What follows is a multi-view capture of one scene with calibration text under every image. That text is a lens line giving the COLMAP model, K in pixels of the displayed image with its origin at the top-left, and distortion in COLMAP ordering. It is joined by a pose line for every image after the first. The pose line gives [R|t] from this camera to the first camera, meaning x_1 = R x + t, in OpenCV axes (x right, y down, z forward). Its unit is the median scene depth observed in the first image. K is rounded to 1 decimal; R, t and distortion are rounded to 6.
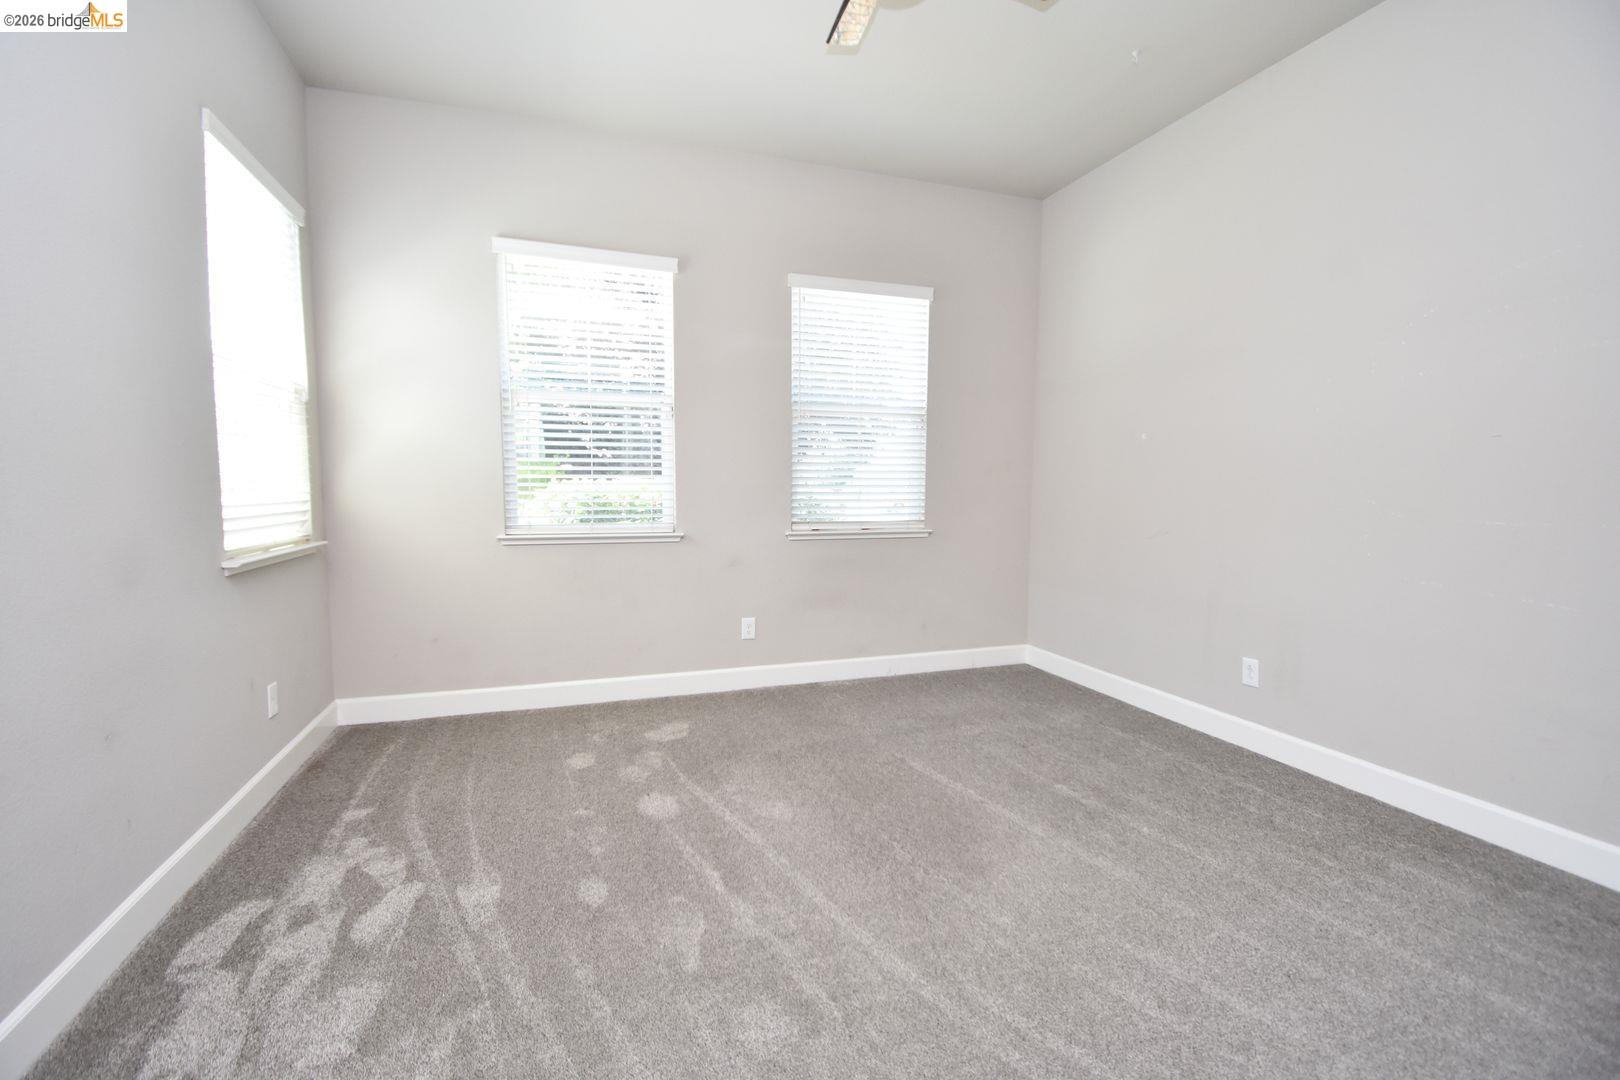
lens RADIAL K [[716.9, 0, 810.0], [0, 716.9, 541.8], [0, 0, 1]] dist [-0.005780, -0.000568]
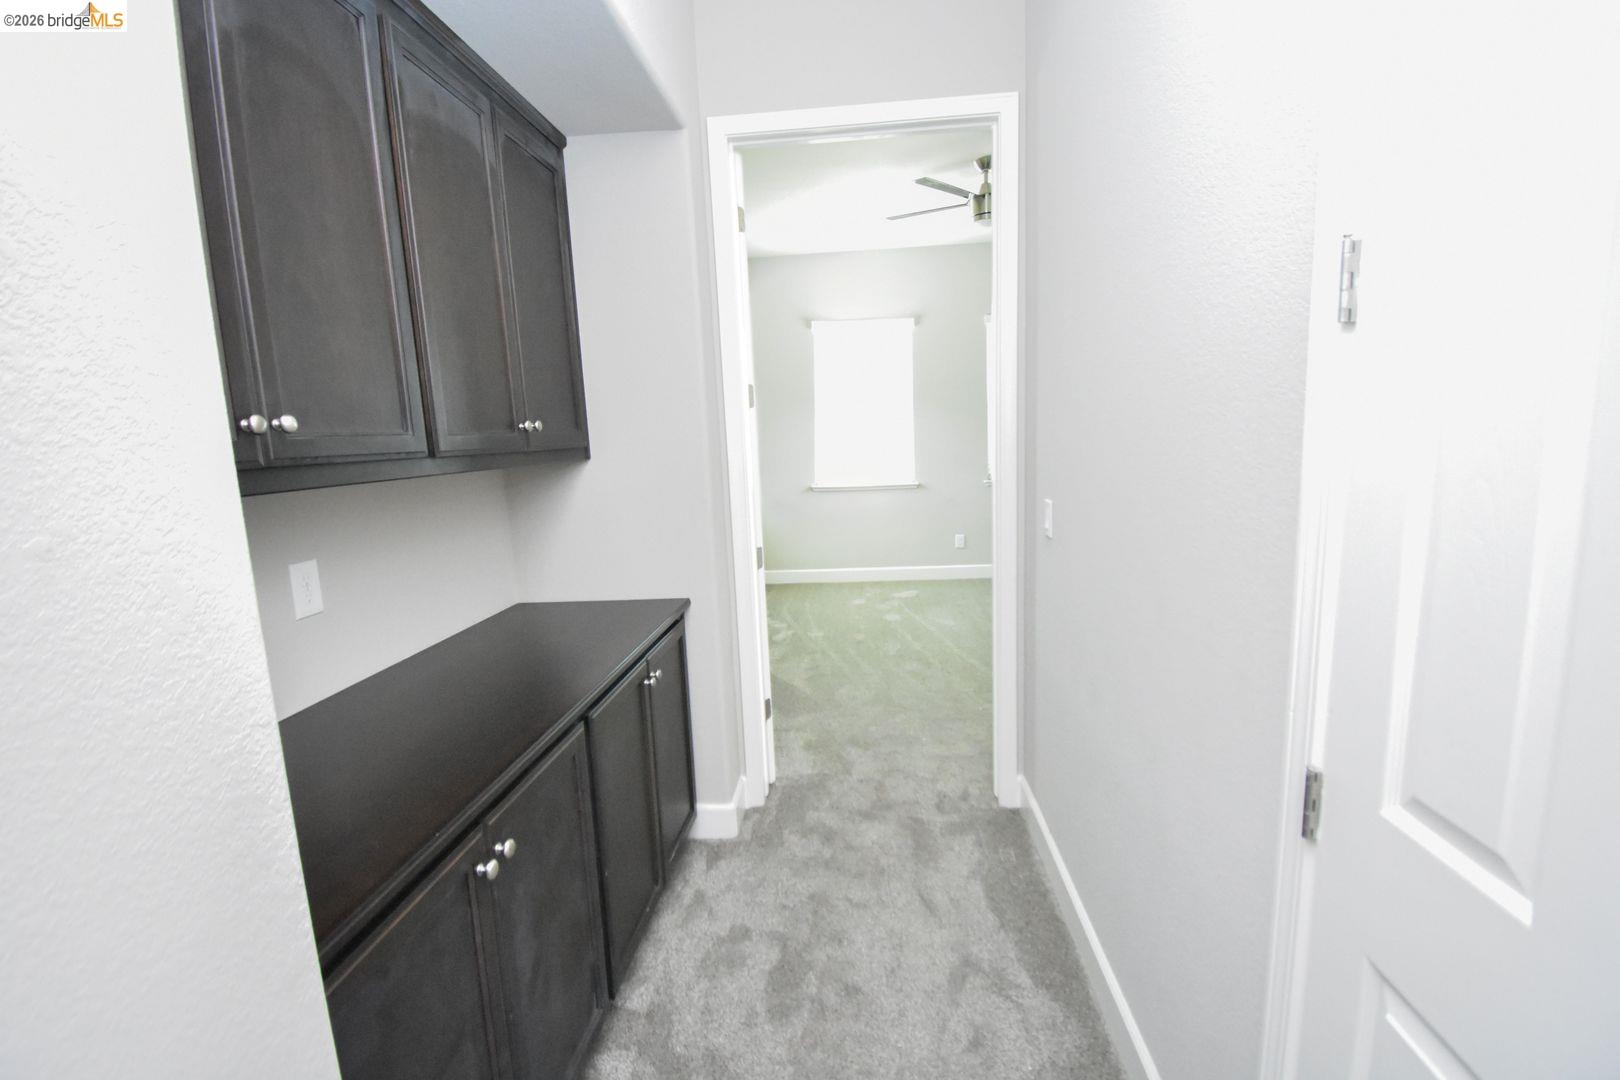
lens RADIAL K [[716.9, 0, 810.0], [0, 716.9, 538.5], [0, 0, 1]] dist [-0.005780, -0.000568]
pose [[0.917977, 0.019078, -0.396175, 0.393801], [0.012181, 0.997015, 0.076235, -0.021399], [0.396447, -0.074808, 0.915005, -0.990318]]
